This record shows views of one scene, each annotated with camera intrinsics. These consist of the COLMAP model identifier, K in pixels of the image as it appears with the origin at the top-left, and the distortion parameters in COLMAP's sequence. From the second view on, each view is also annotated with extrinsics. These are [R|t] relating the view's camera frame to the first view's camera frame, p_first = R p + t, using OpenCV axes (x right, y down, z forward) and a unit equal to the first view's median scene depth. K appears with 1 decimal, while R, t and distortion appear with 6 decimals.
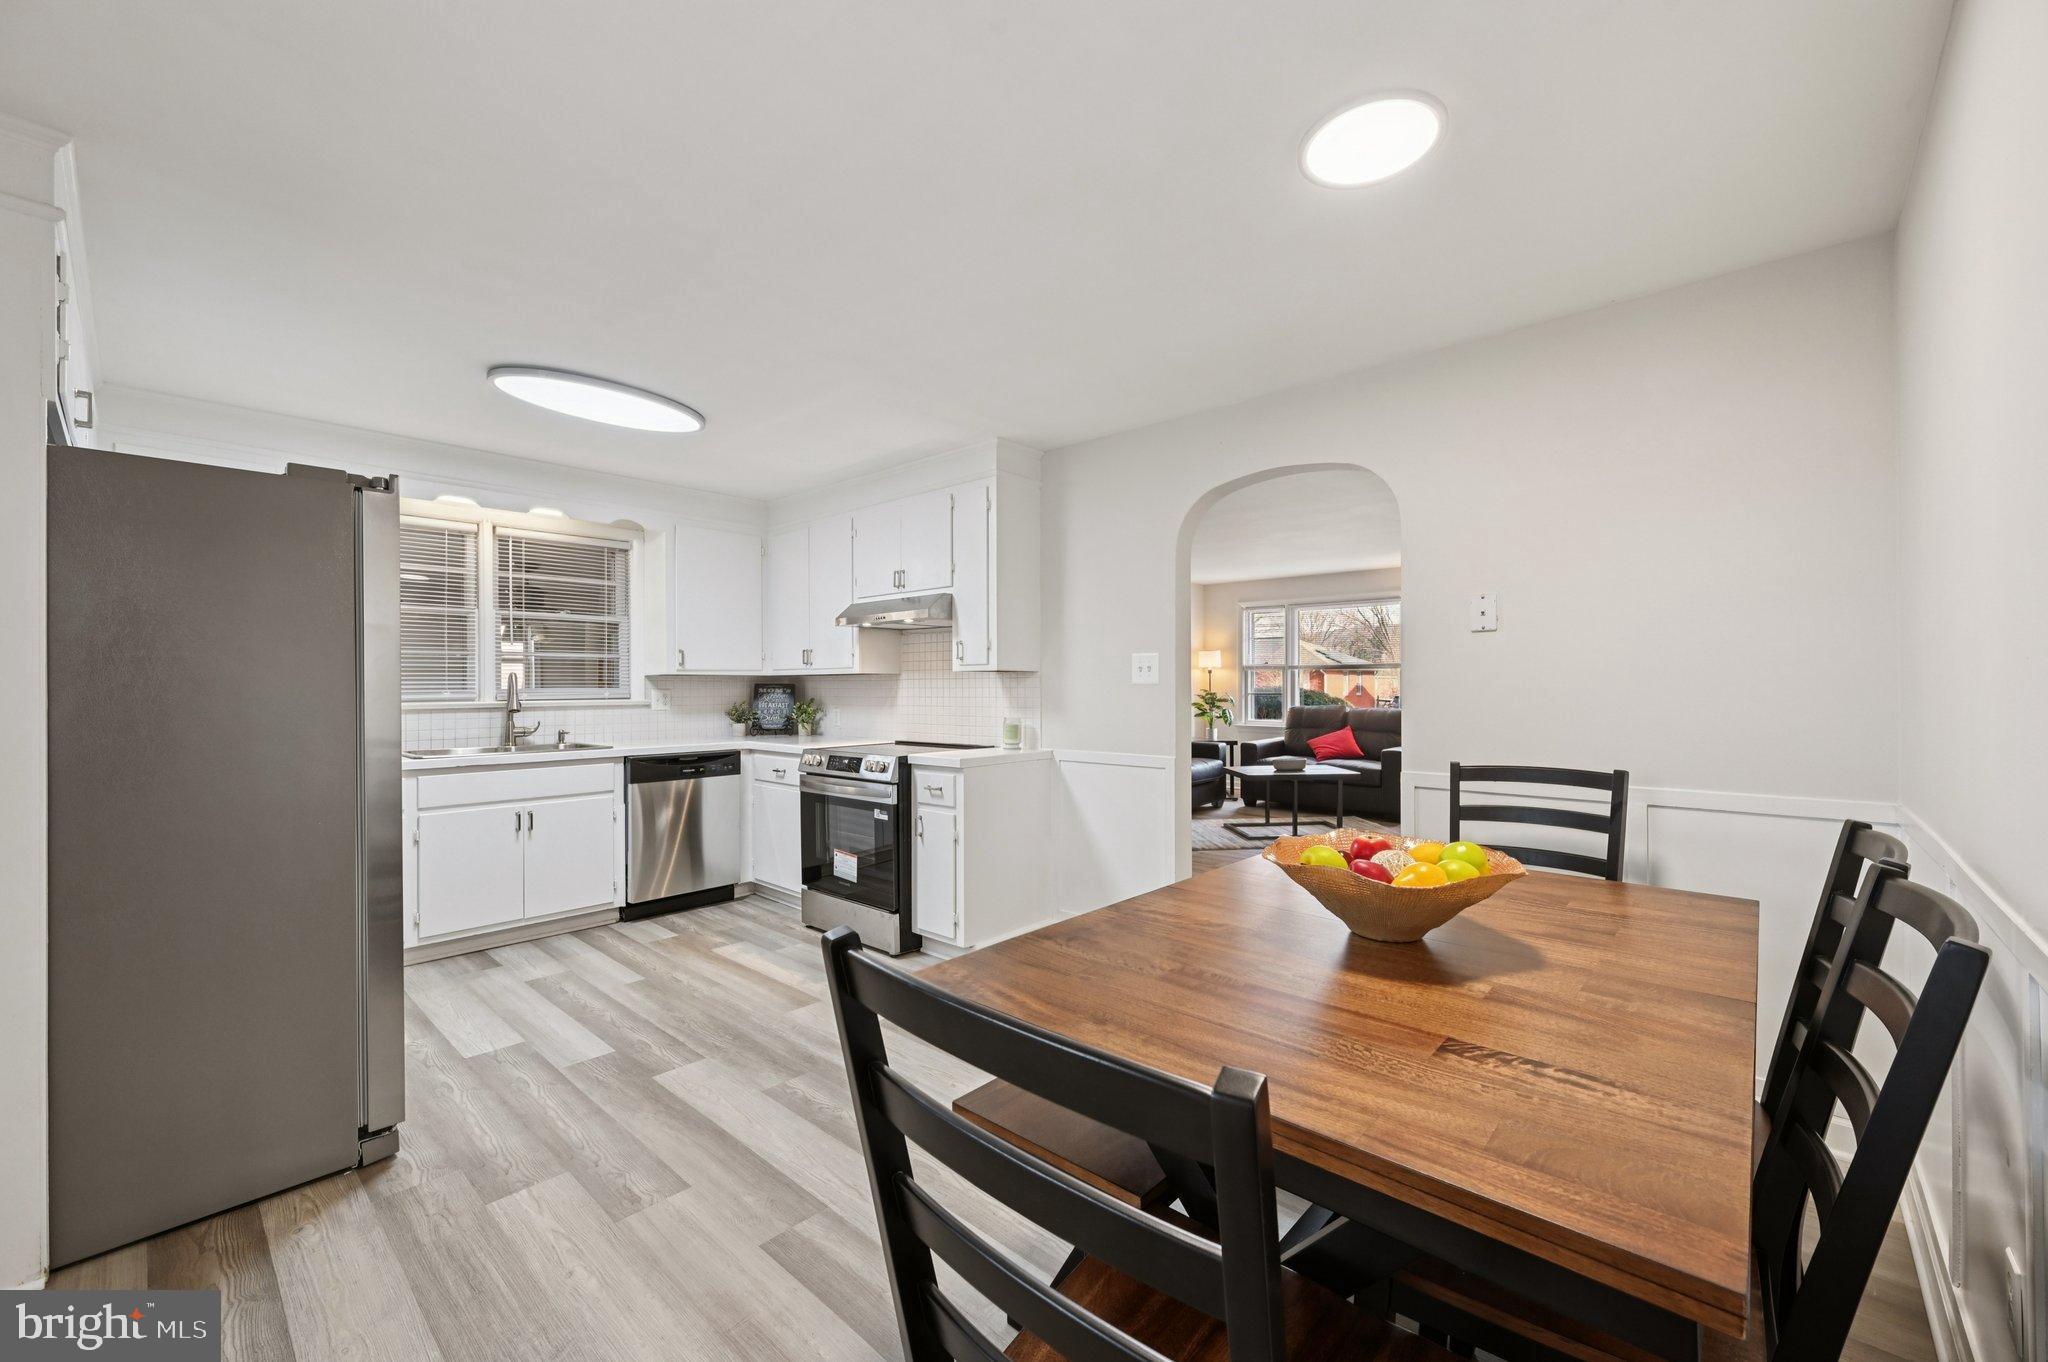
lens RADIAL K [[811.7, 0, 1038.8], [0, 811.7, 682.2], [0, 0, 1]] dist [-0.002527, 0.000499]
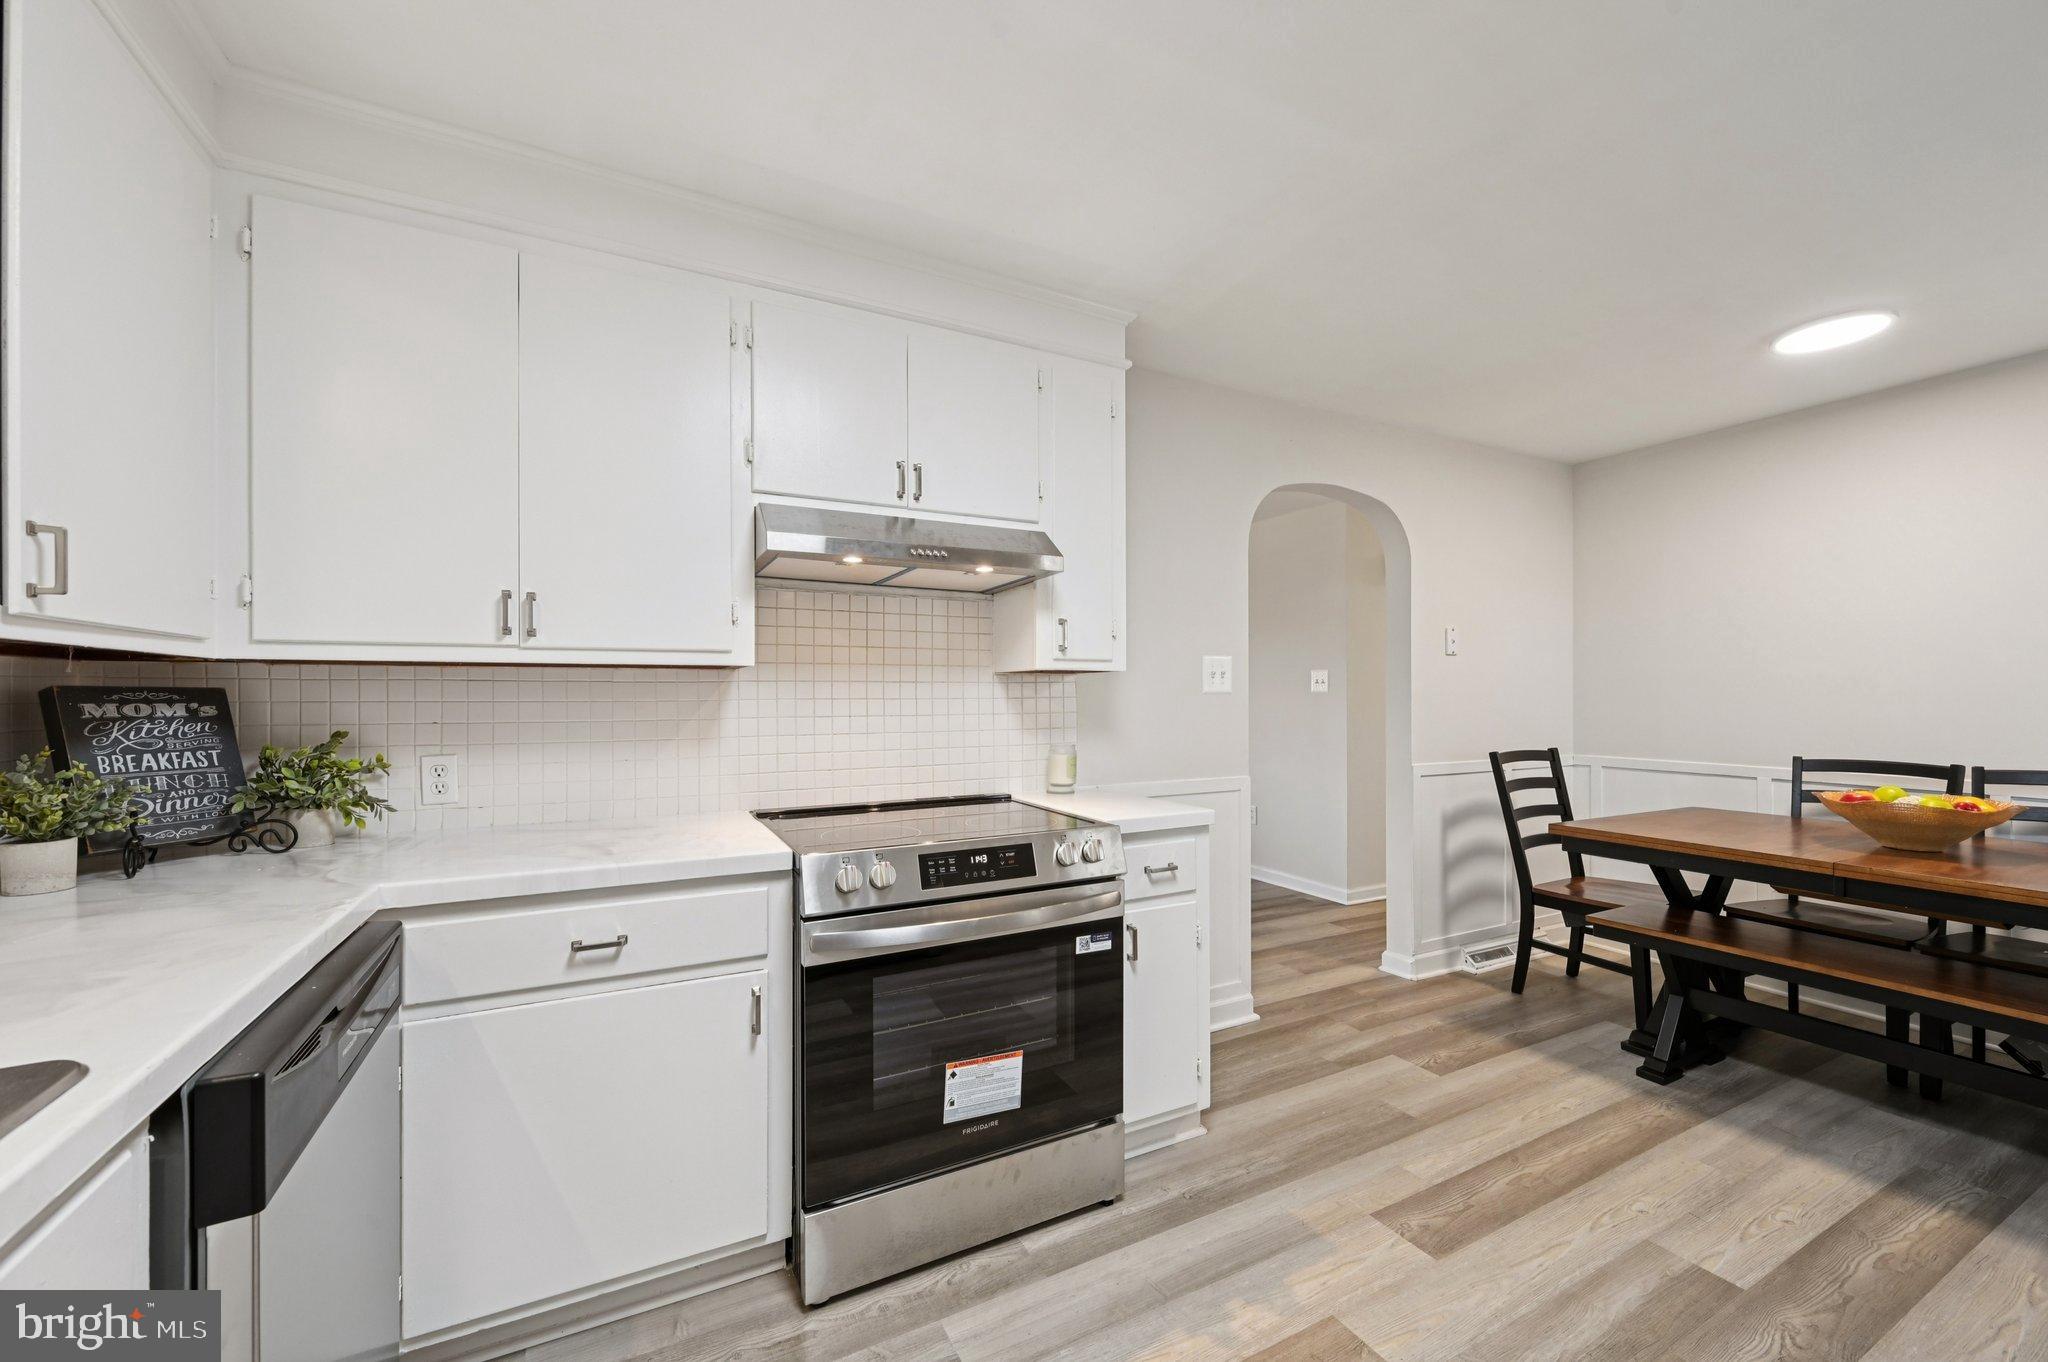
lens RADIAL K [[811.7, 0, 1039.5], [0, 811.7, 682.1], [0, 0, 1]] dist [-0.002527, 0.000499]
pose [[0.341615, 0.013707, 0.939740, -0.489478], [-0.005622, 0.999906, -0.012541, 0.001813], [-0.939823, -0.000999, 0.341660, 0.600719]]
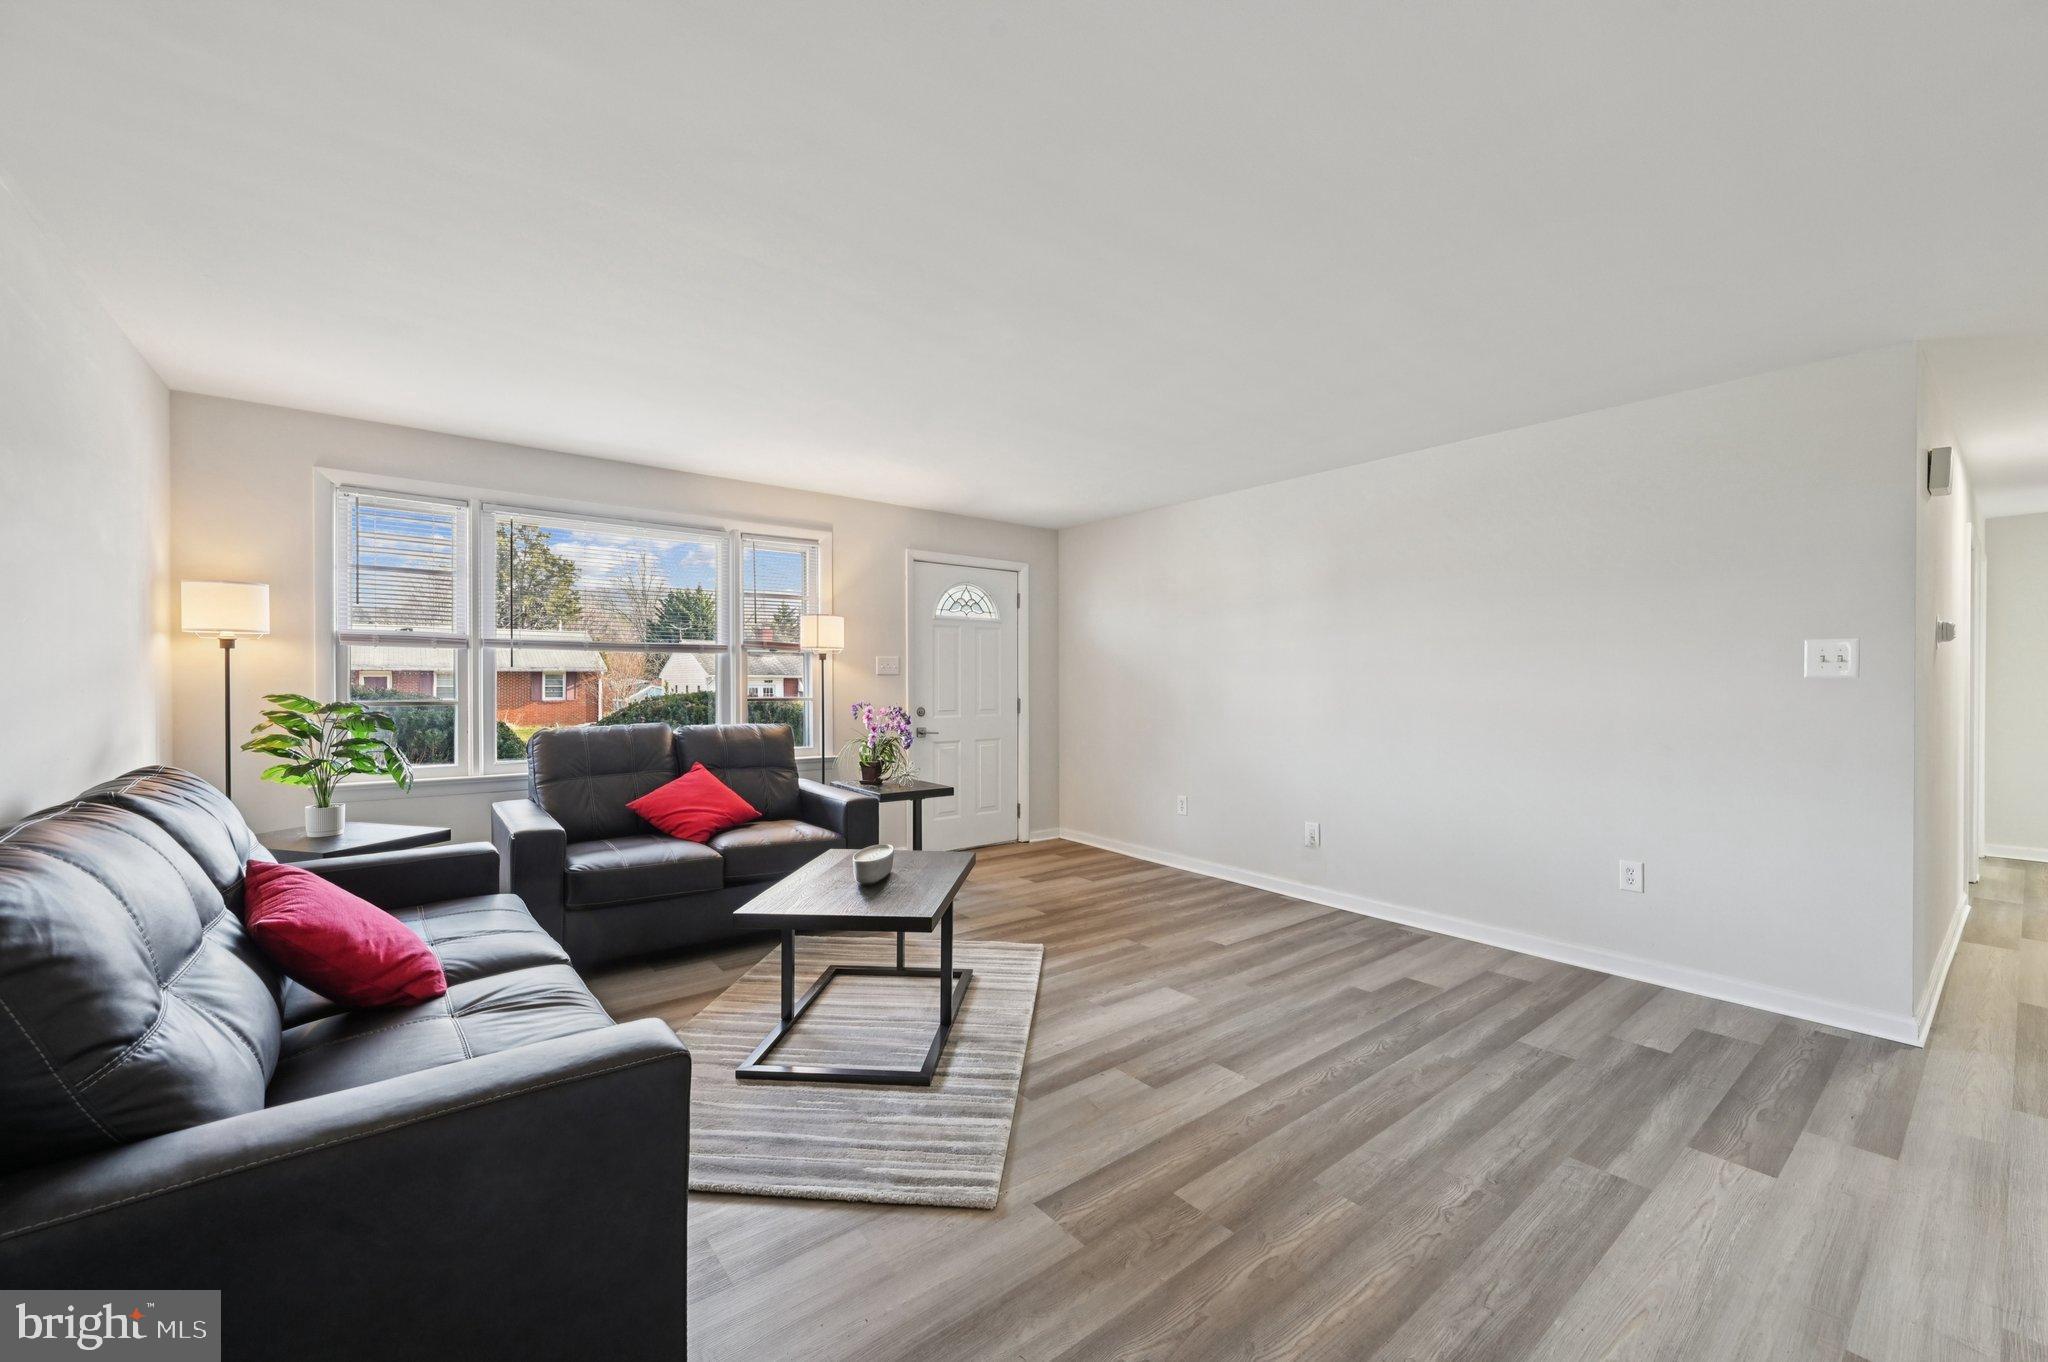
lens RADIAL K [[811.7, 0, 1053.0], [0, 811.7, 685.0], [0, 0, 1]] dist [-0.002527, 0.000499]
pose [[0.155378, -0.002098, 0.987853, -0.134086], [-0.004073, 0.999988, 0.002765, 0.004252], [-0.987847, -0.004453, 0.155368, 1.011956]]
